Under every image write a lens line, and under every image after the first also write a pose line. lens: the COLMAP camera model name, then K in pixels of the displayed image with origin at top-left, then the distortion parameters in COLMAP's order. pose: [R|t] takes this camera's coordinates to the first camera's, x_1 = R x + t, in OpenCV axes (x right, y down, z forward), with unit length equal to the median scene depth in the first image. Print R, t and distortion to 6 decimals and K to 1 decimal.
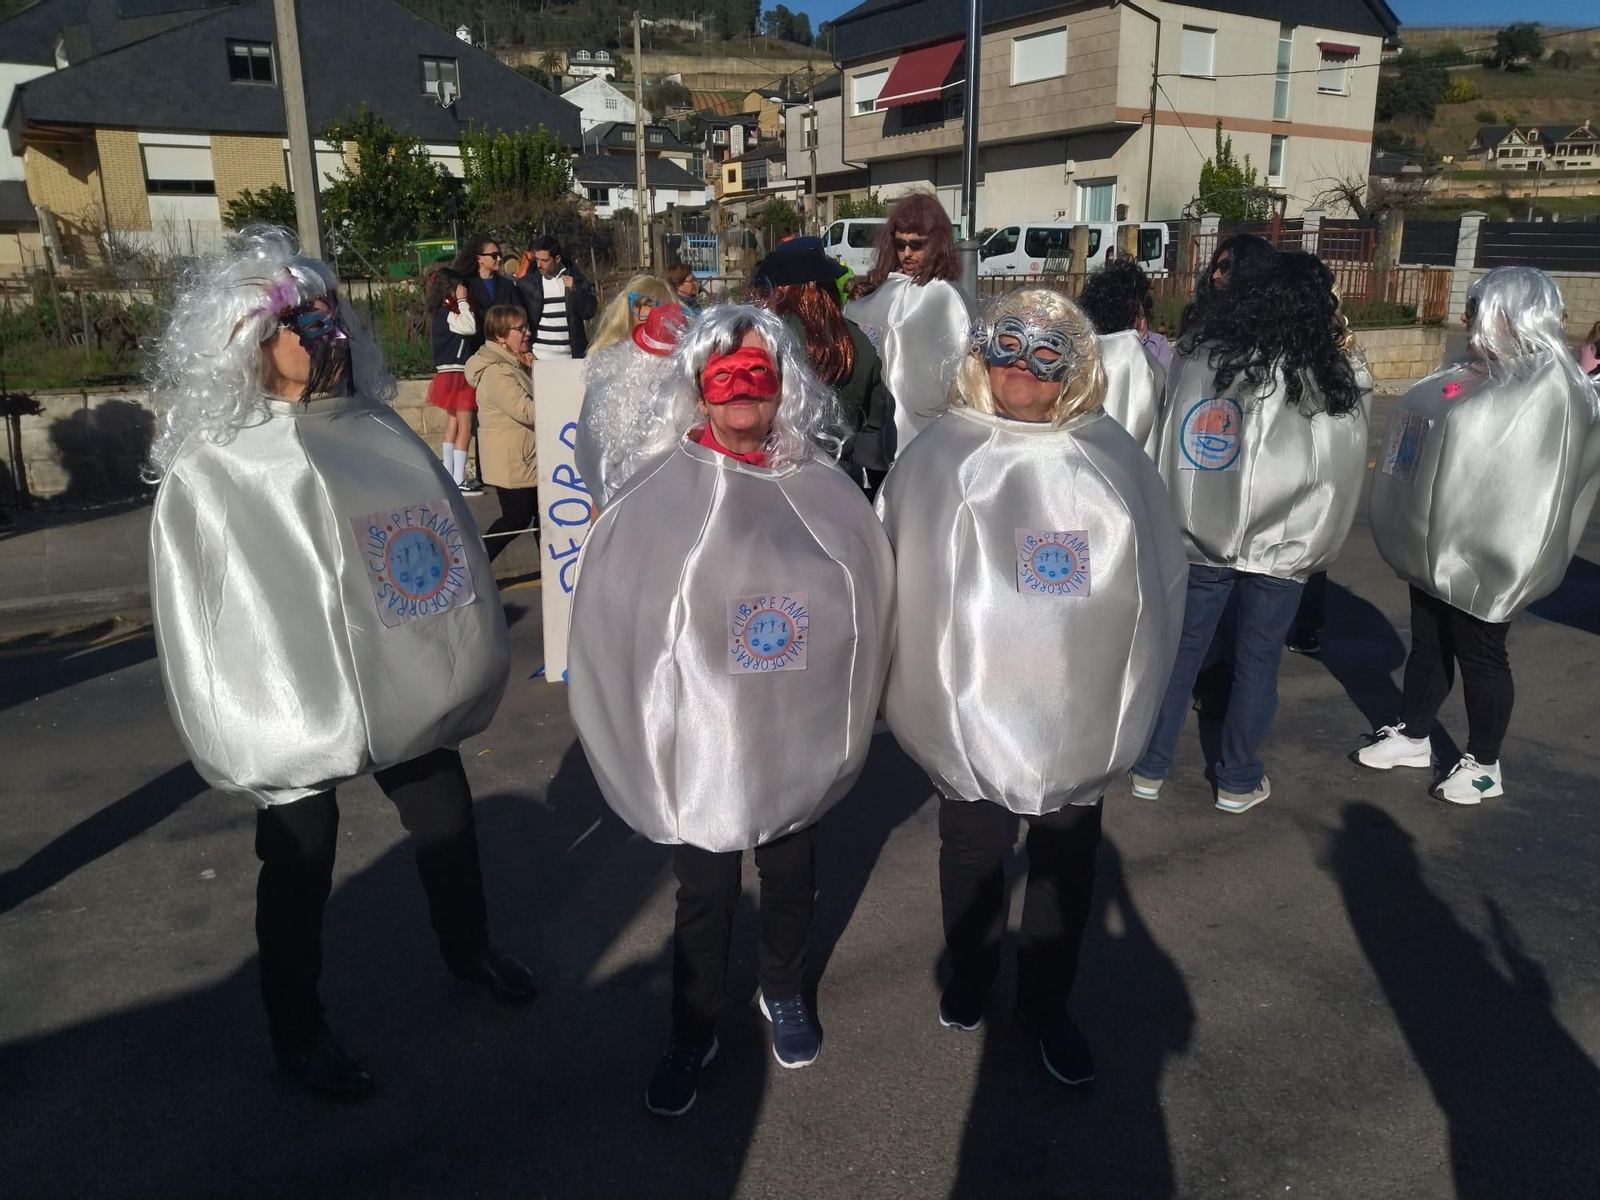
lens RADIAL K [[1298.4, 0, 751.9], [0, 1298.4, 626.1], [0, 0, 1]] dist [0.063766, -0.002918]
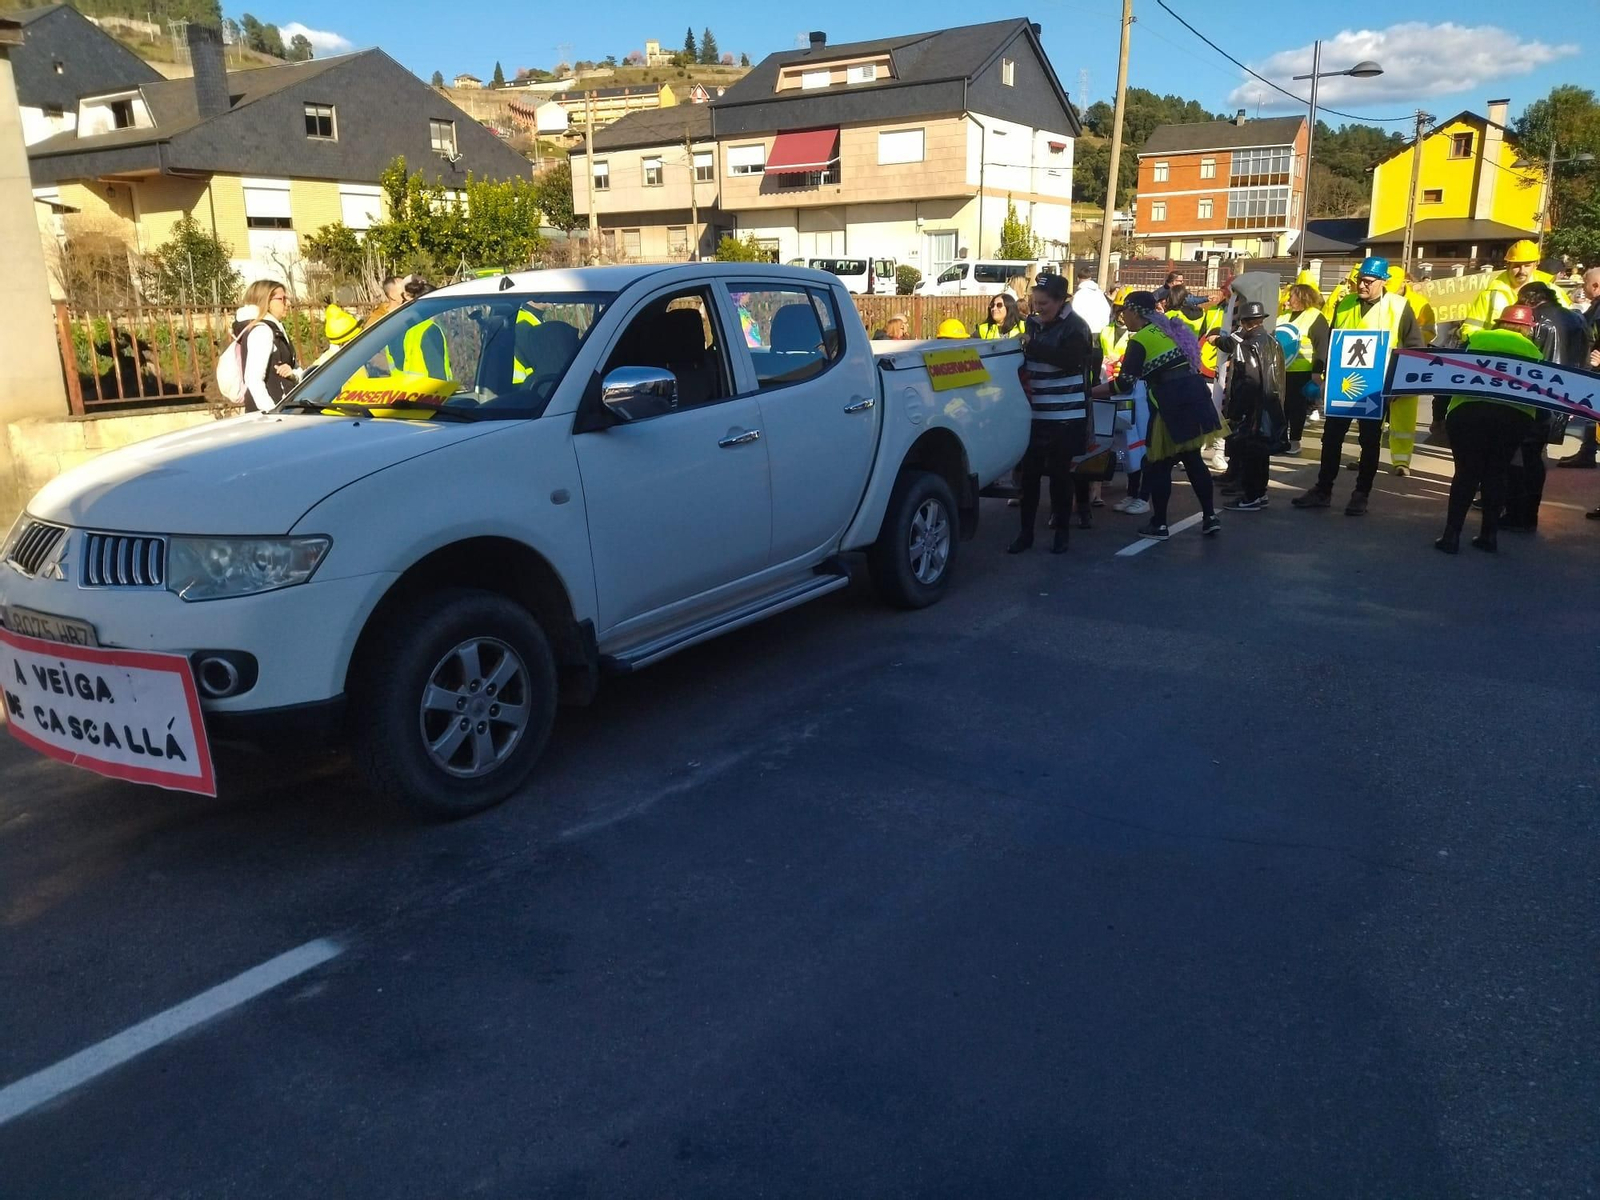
lens RADIAL K [[1373.3, 0, 786.6], [0, 1373.3, 593.2], [0, 0, 1]] dist [0.050391, -0.005571]
pose [[0.918789, -0.081125, 0.386322, -0.499012], [0.102154, 0.994181, -0.034183, 0.083535], [-0.381301, 0.070871, 0.921730, -0.285486]]
